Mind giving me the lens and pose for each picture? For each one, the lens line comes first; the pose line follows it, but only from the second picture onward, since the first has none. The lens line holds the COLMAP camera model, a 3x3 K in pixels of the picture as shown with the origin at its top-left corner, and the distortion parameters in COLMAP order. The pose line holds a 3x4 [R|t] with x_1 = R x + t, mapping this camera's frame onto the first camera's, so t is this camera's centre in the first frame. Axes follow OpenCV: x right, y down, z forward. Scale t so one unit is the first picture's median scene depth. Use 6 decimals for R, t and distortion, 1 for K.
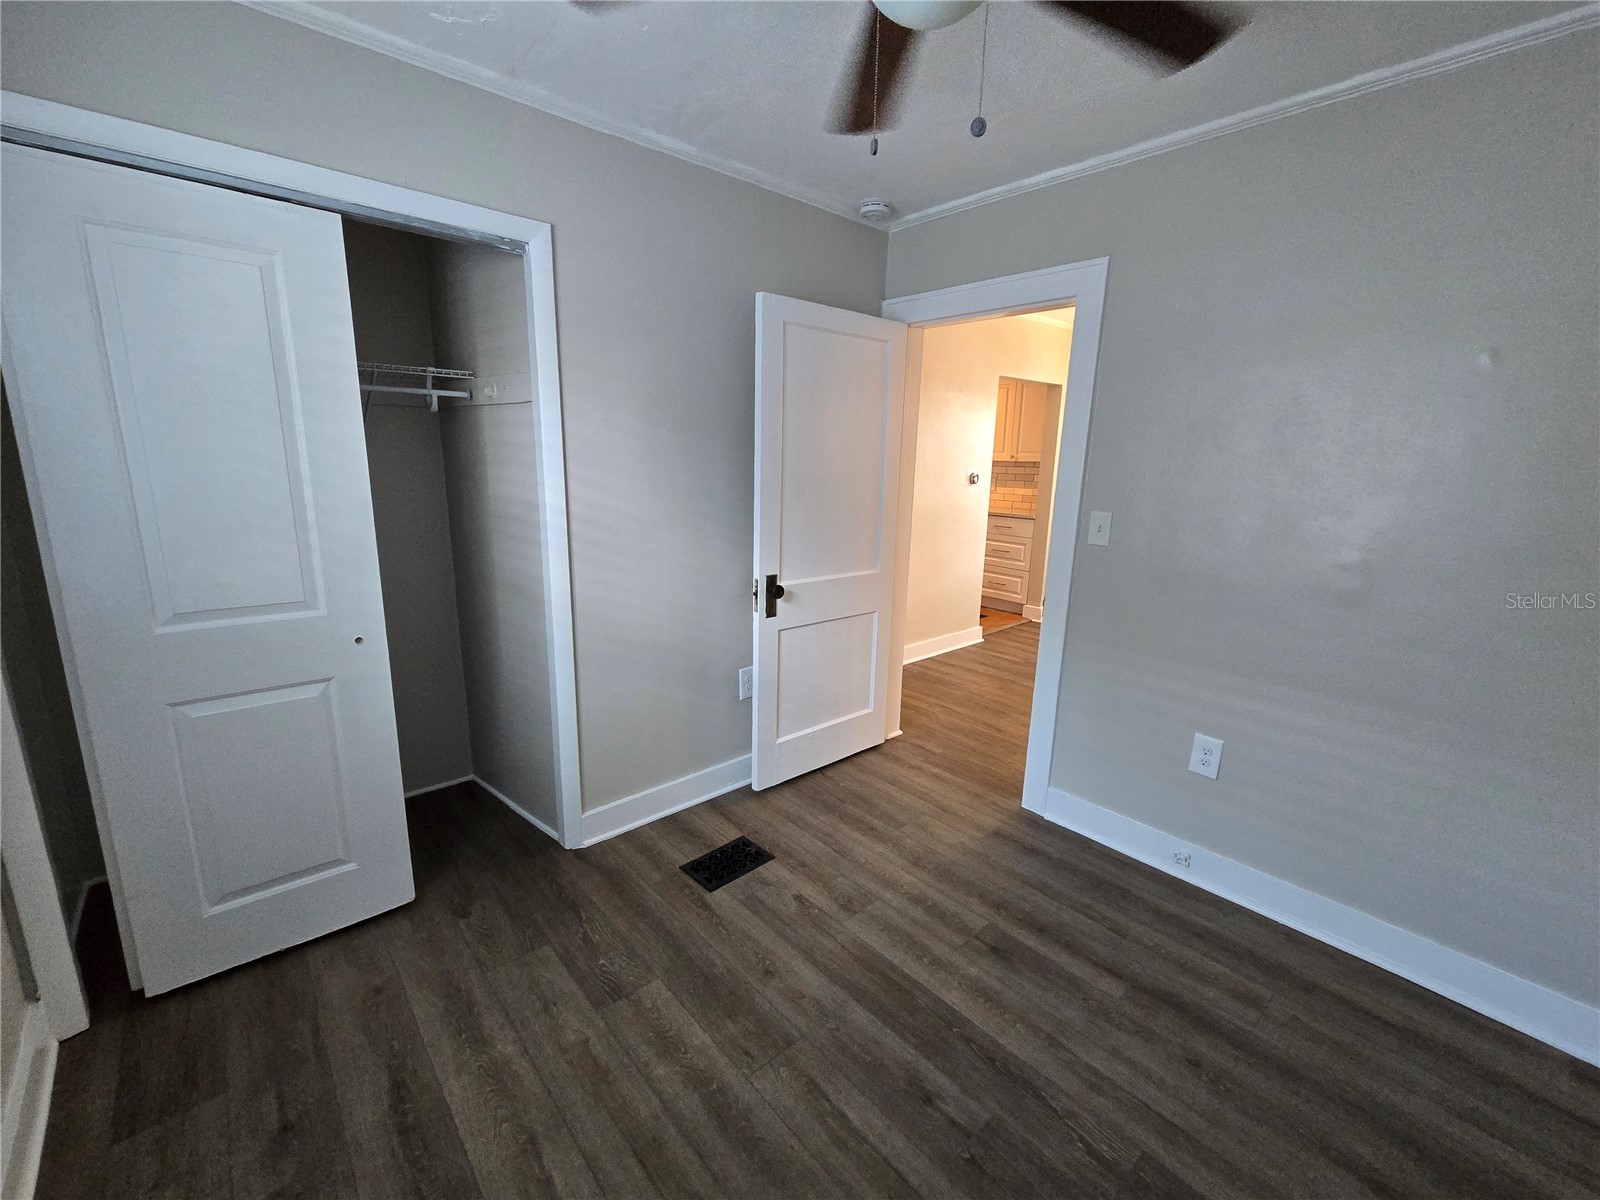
lens RADIAL K [[673.6, 0, 808.7], [0, 673.6, 599.2], [0, 0, 1]] dist [0.008567, 0.000010]
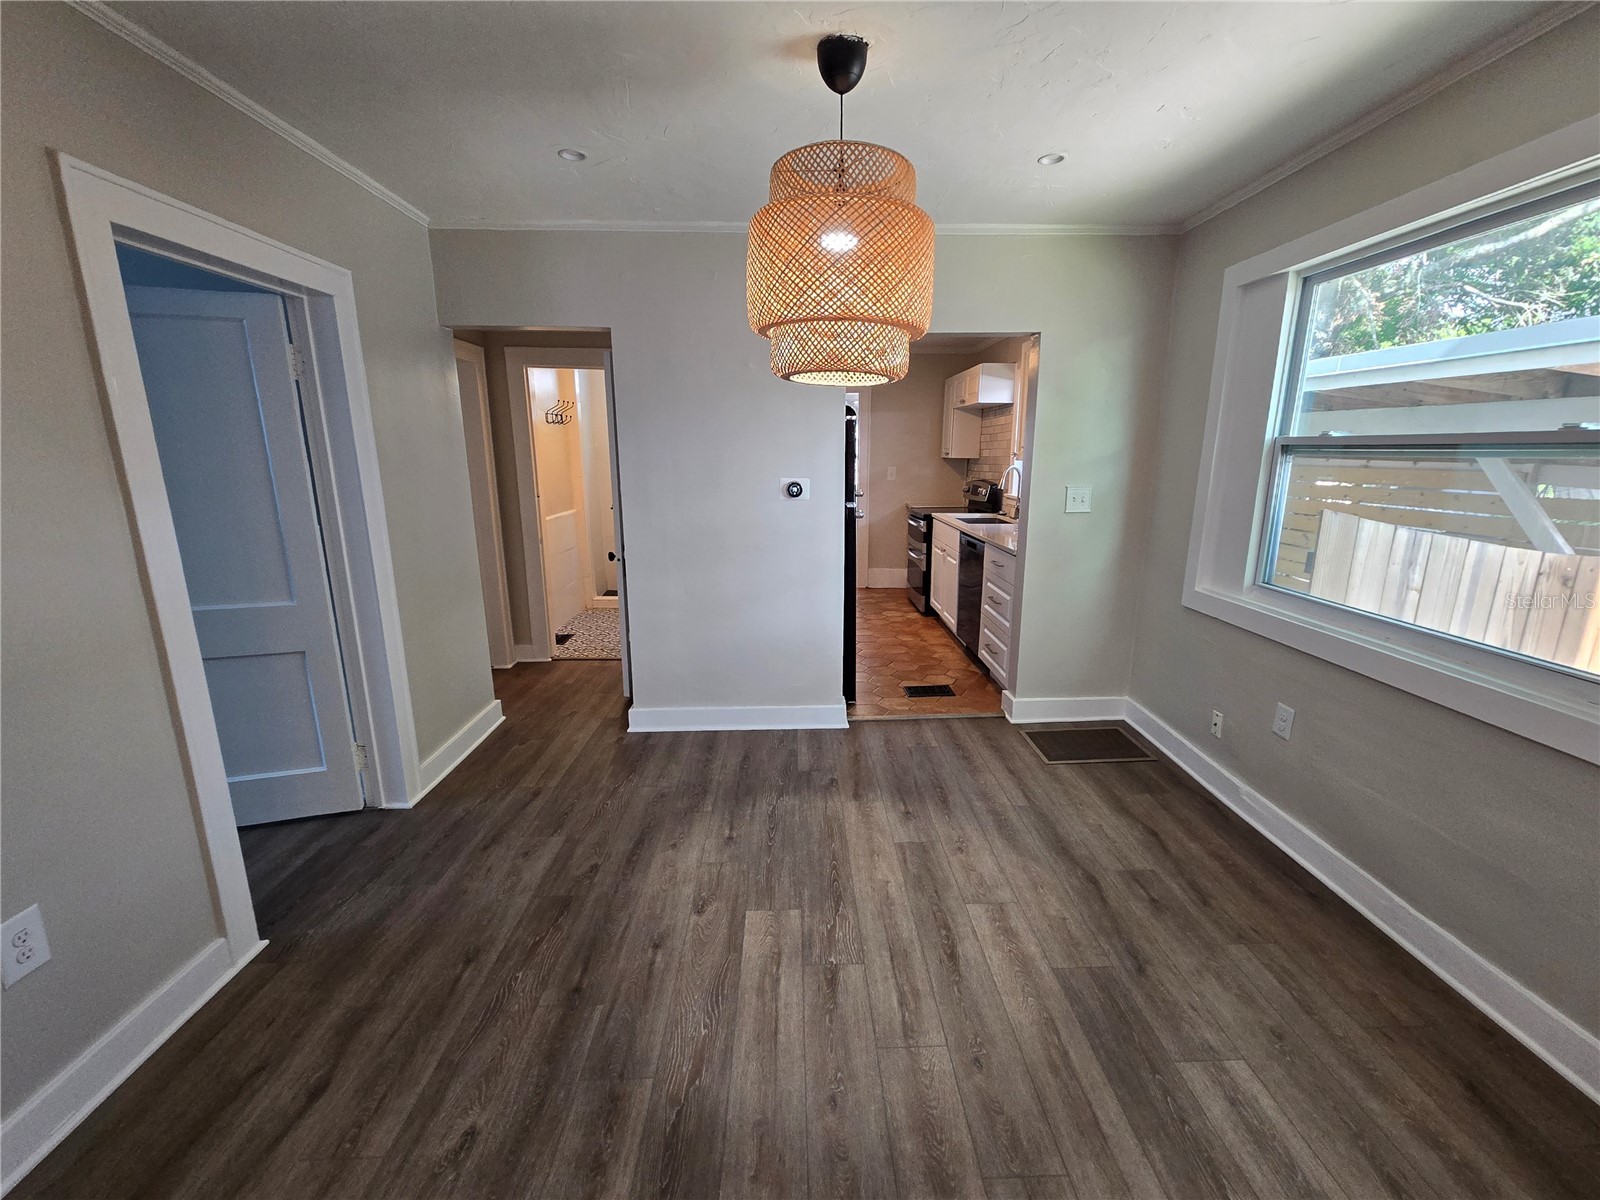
lens RADIAL K [[680.7, 0, 808.9], [0, 680.7, 612.9], [0, 0, 1]] dist [0.000315, 0.000039]
pose [[0.768642, 0.124888, -0.627370, 0.707118], [-0.116960, 0.991661, 0.054109, -0.093983], [0.628896, 0.031787, 0.776839, 0.476715]]
